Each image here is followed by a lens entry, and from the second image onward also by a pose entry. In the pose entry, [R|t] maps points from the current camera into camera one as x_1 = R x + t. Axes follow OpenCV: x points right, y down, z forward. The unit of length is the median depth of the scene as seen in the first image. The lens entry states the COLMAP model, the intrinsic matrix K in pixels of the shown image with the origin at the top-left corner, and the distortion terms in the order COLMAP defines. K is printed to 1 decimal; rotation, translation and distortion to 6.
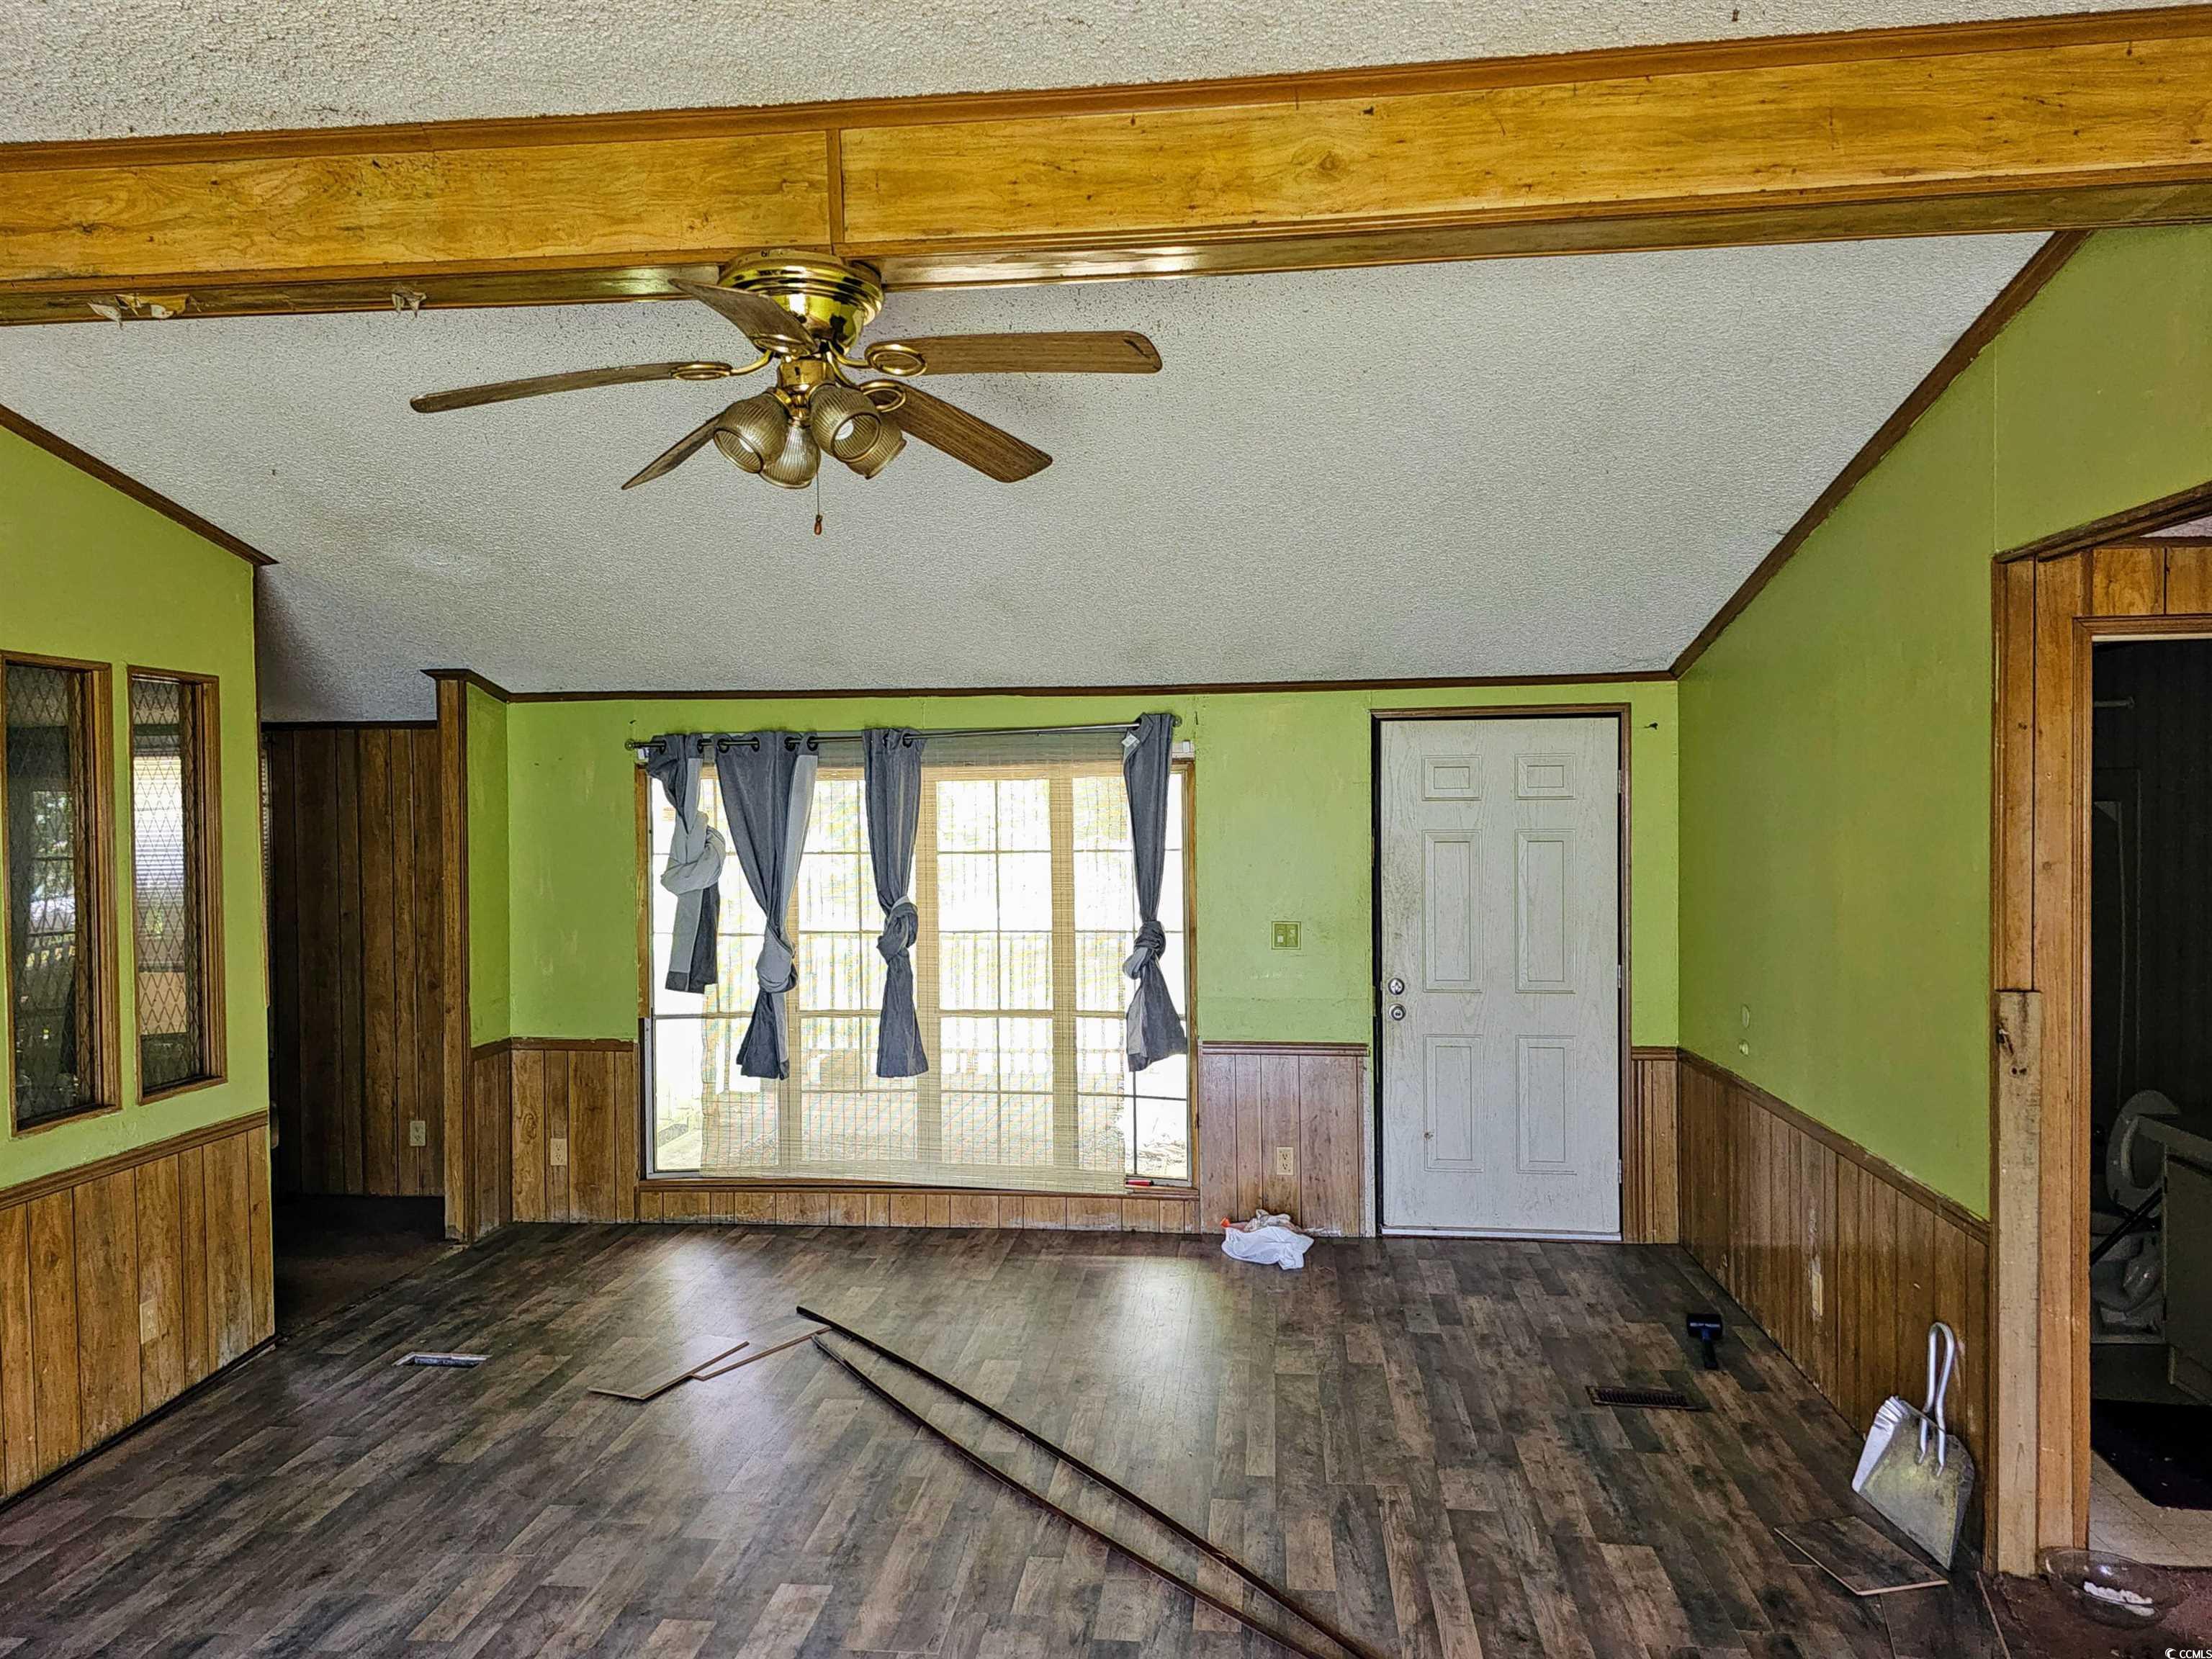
lens RADIAL K [[1502.2, 0, 1110.7], [0, 1502.2, 816.1], [0, 0, 1]] dist [0.080148, -0.083892]
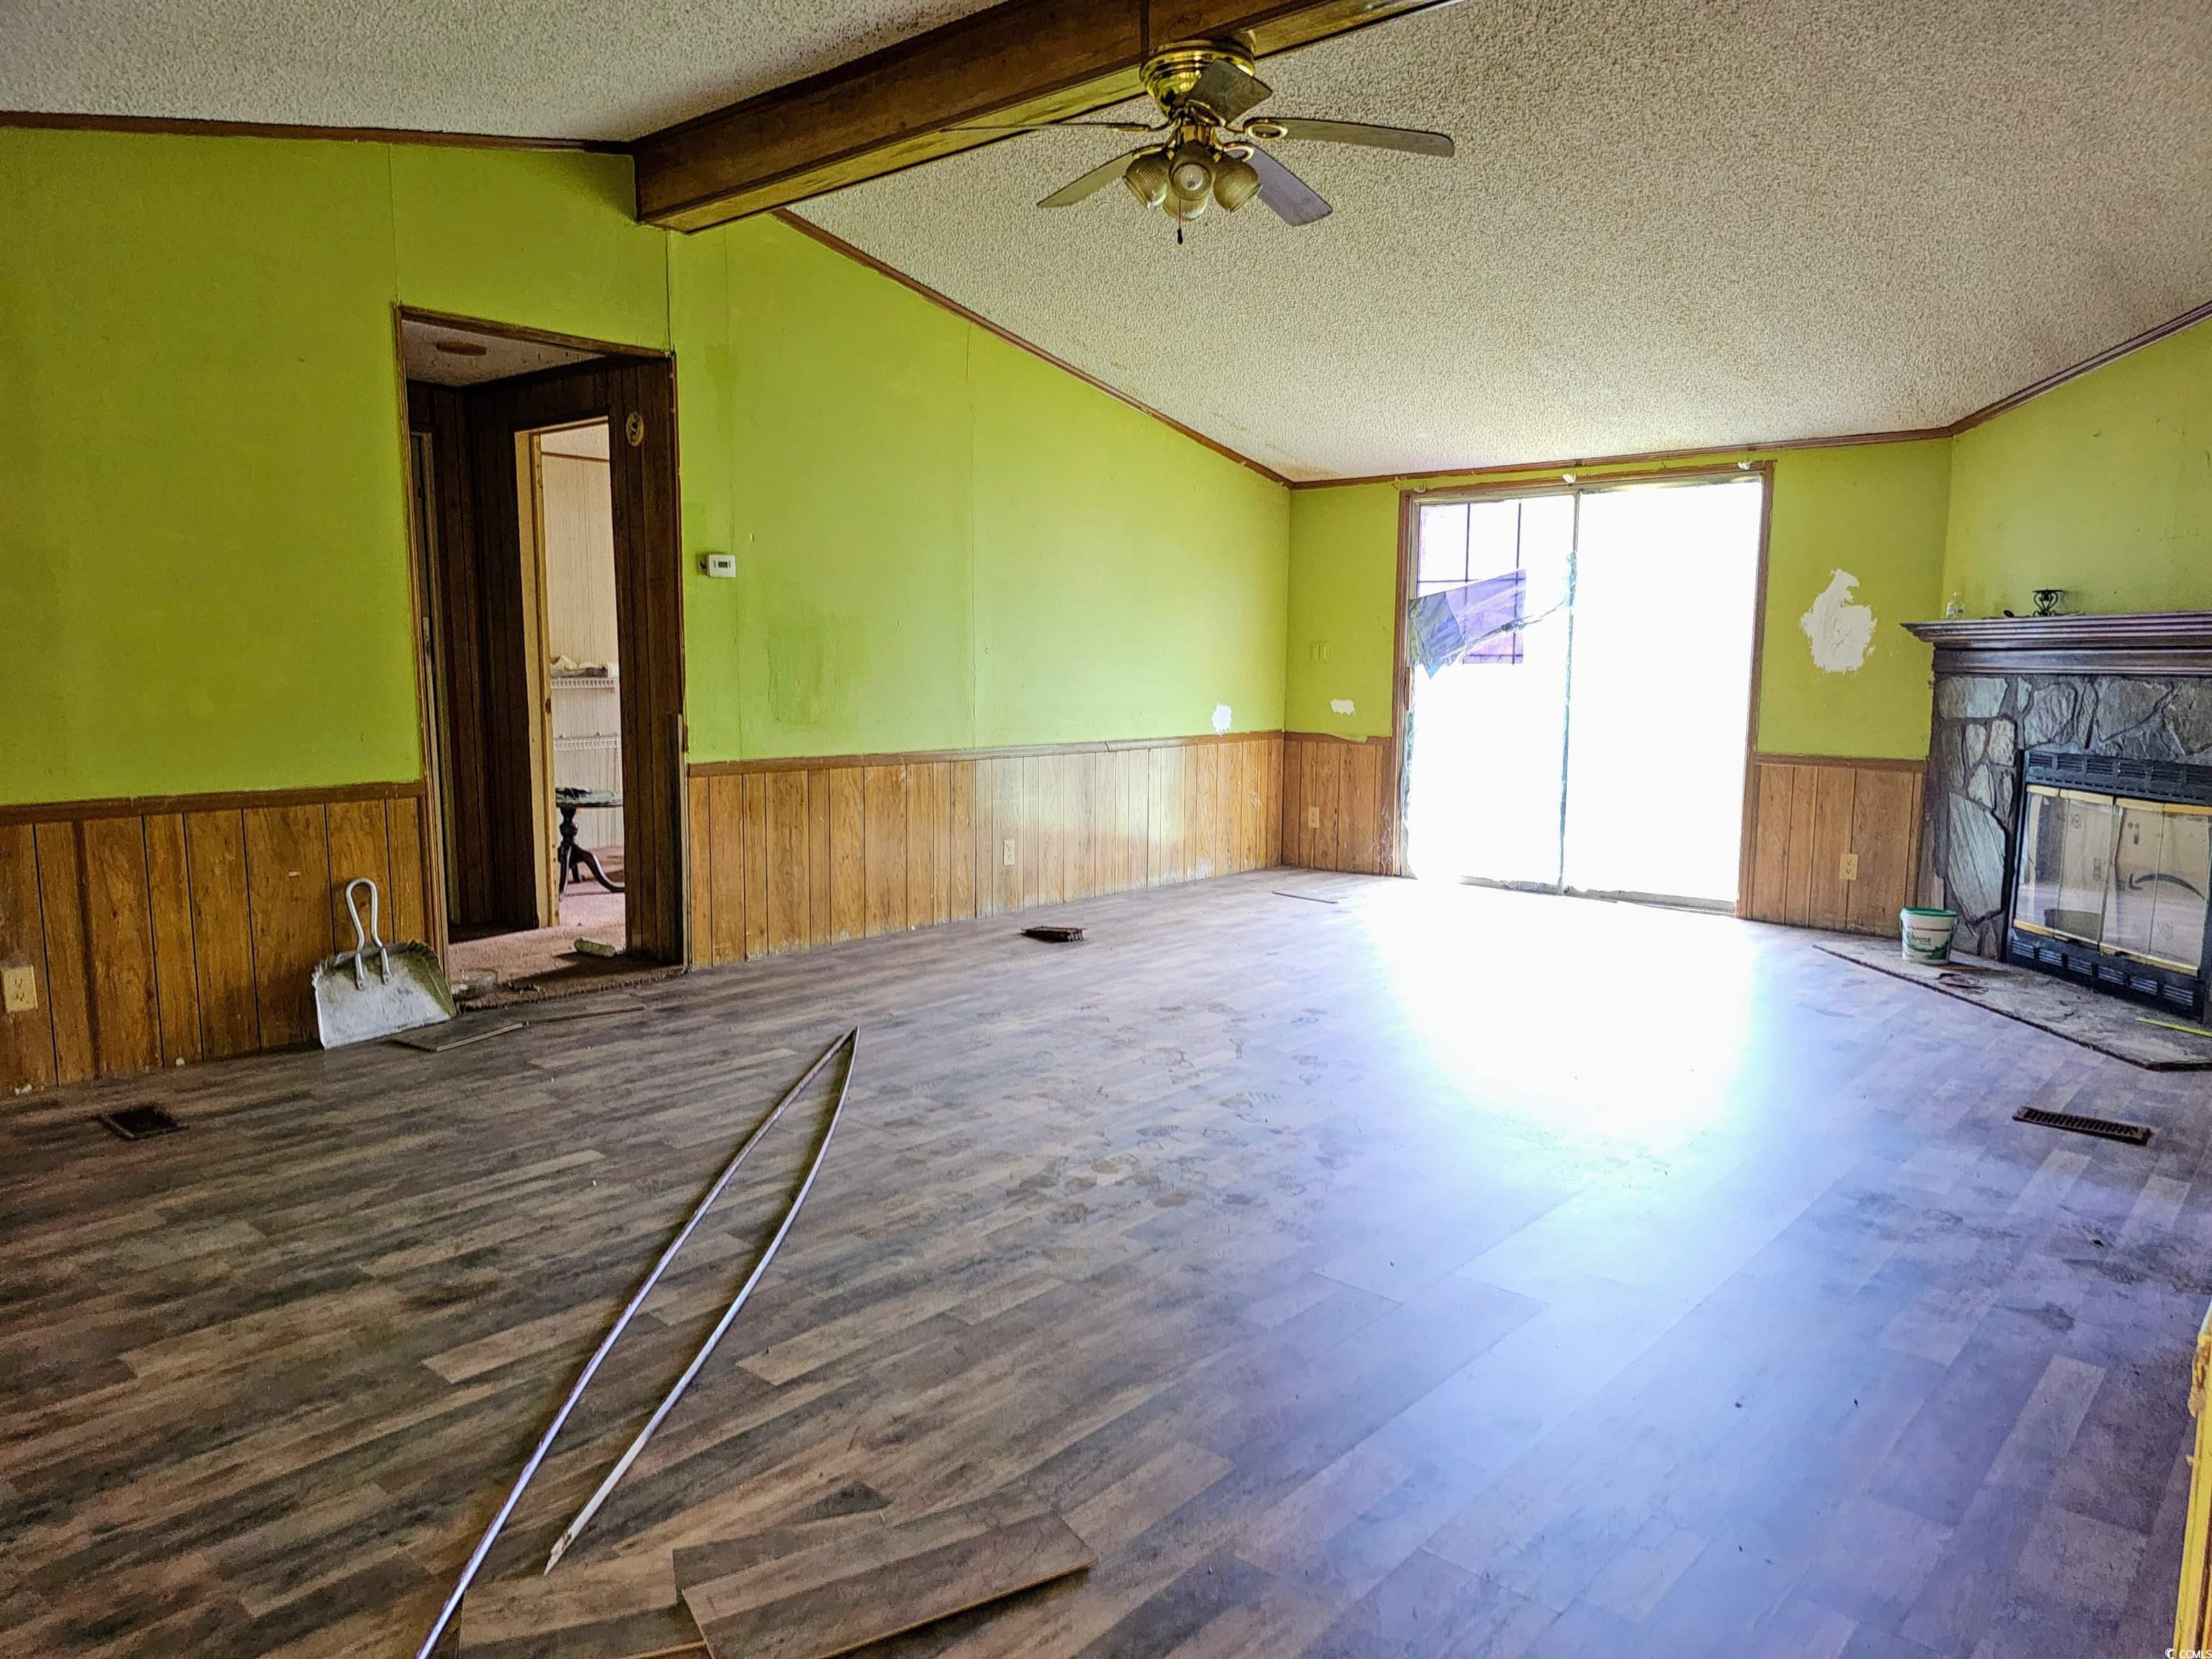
lens RADIAL K [[1502.2, 0, 1110.7], [0, 1502.2, 816.1], [0, 0, 1]] dist [0.080148, -0.083892]
pose [[-0.804581, -0.062876, 0.590505, -0.681694], [0.007391, 0.993242, 0.115828, 0.122833], [-0.593797, 0.097557, -0.798679, 1.520064]]
